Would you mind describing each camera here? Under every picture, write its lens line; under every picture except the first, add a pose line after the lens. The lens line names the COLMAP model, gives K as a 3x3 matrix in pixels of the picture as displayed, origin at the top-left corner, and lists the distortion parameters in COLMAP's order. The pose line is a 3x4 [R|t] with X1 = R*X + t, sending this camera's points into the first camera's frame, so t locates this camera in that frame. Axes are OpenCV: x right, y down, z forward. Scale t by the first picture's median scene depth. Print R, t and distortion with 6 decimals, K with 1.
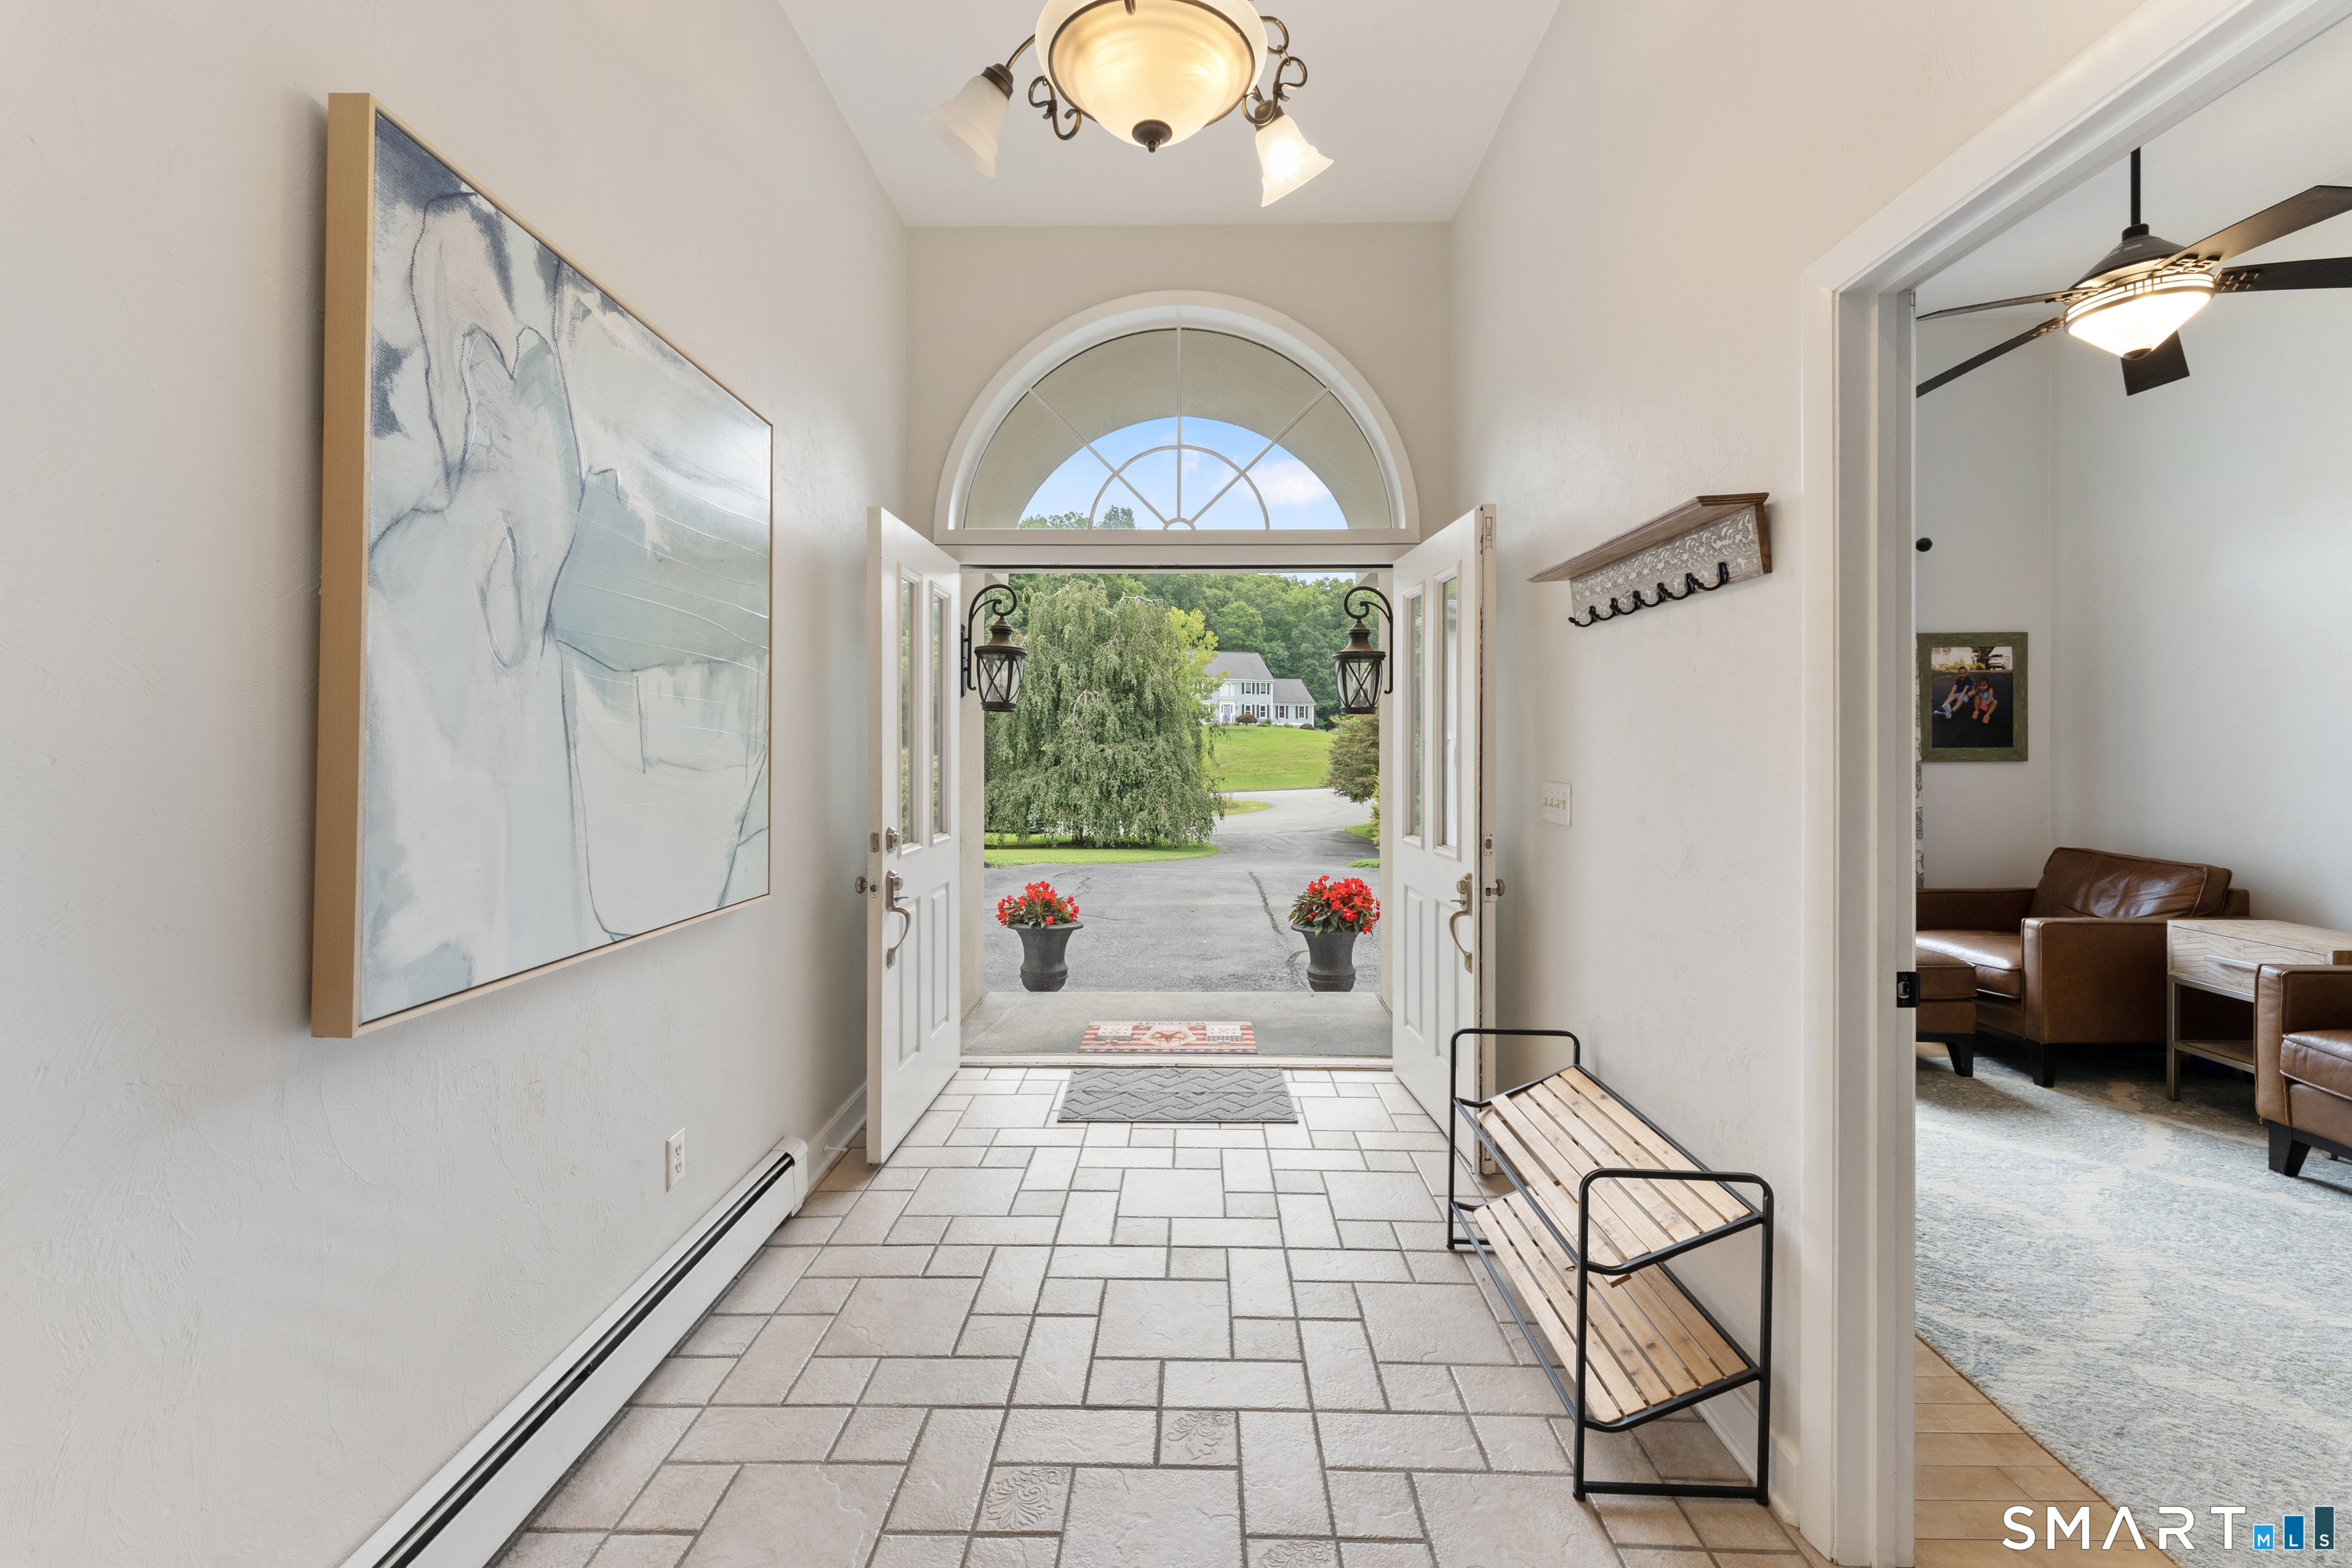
lens RADIAL K [[944.4, 0, 1188.6], [0, 944.4, 746.4], [0, 0, 1]] dist [0.000306, 0.000655]
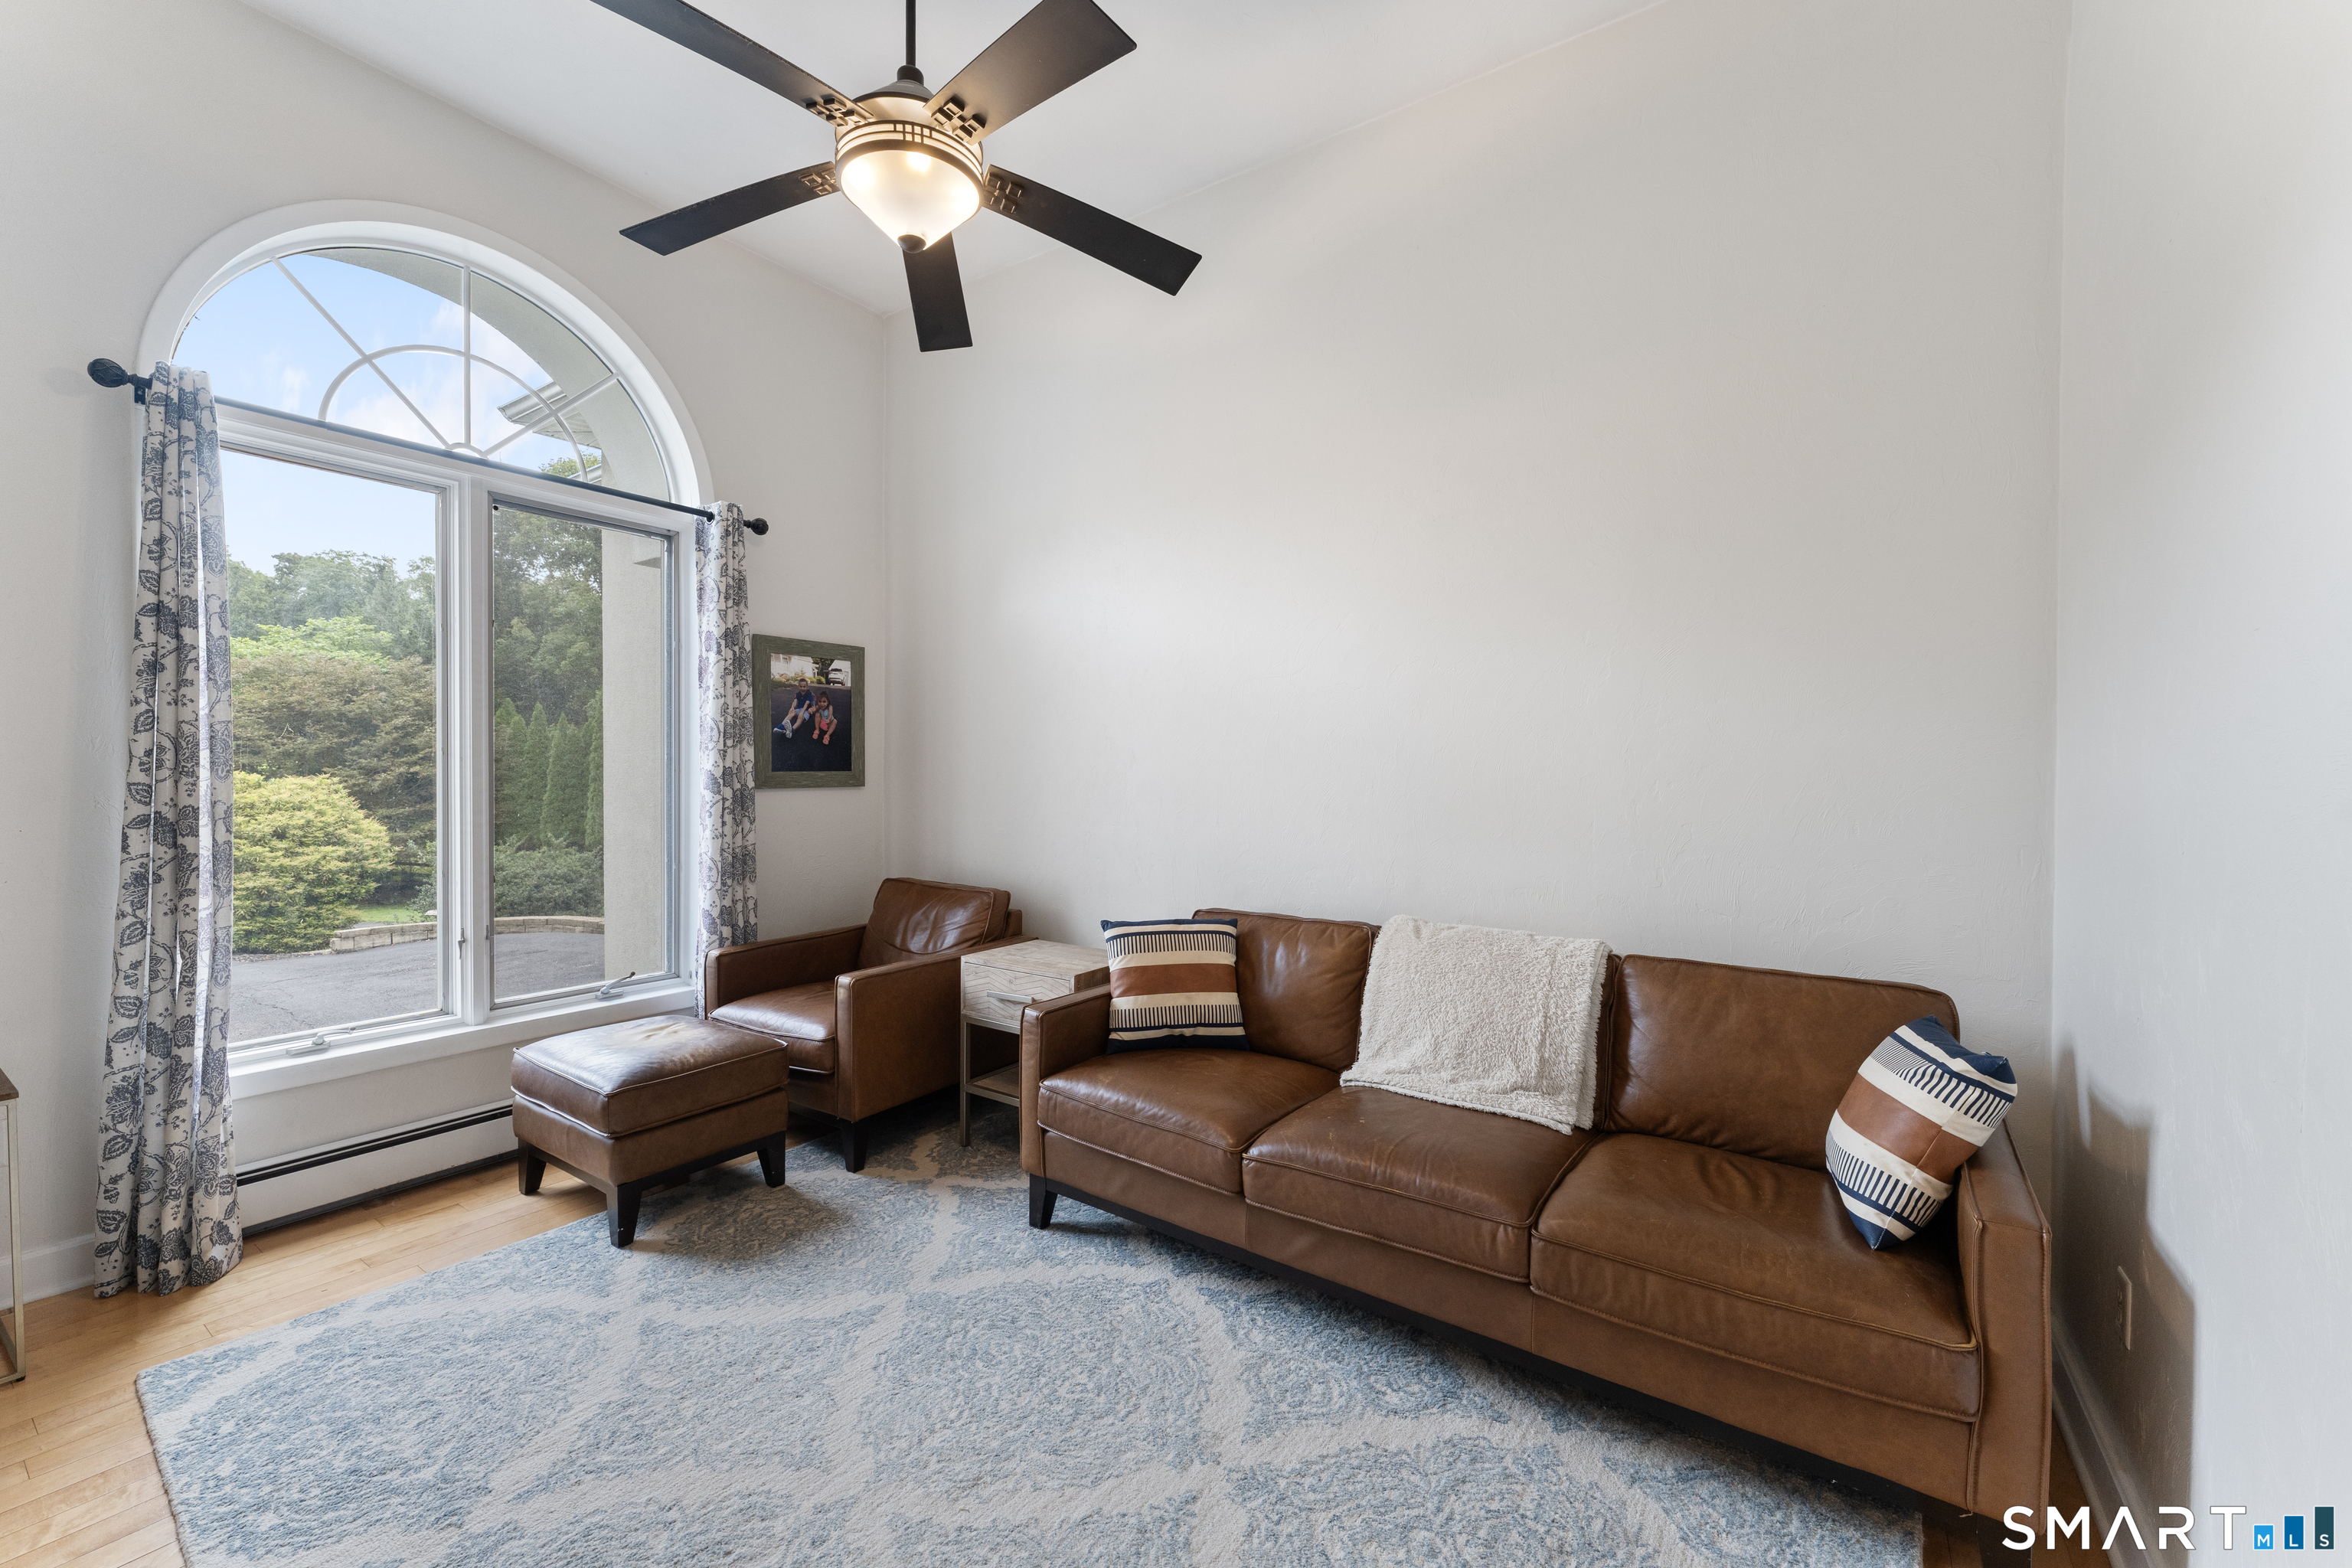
lens RADIAL K [[944.4, 0, 1177.2], [0, 944.4, 783.3], [0, 0, 1]] dist [0.000306, 0.000655]
pose [[0.546477, -0.003949, 0.837465, 0.344780], [-0.004733, 0.999958, 0.007804, 0.004645], [-0.837460, -0.008229, 0.546436, 0.290161]]
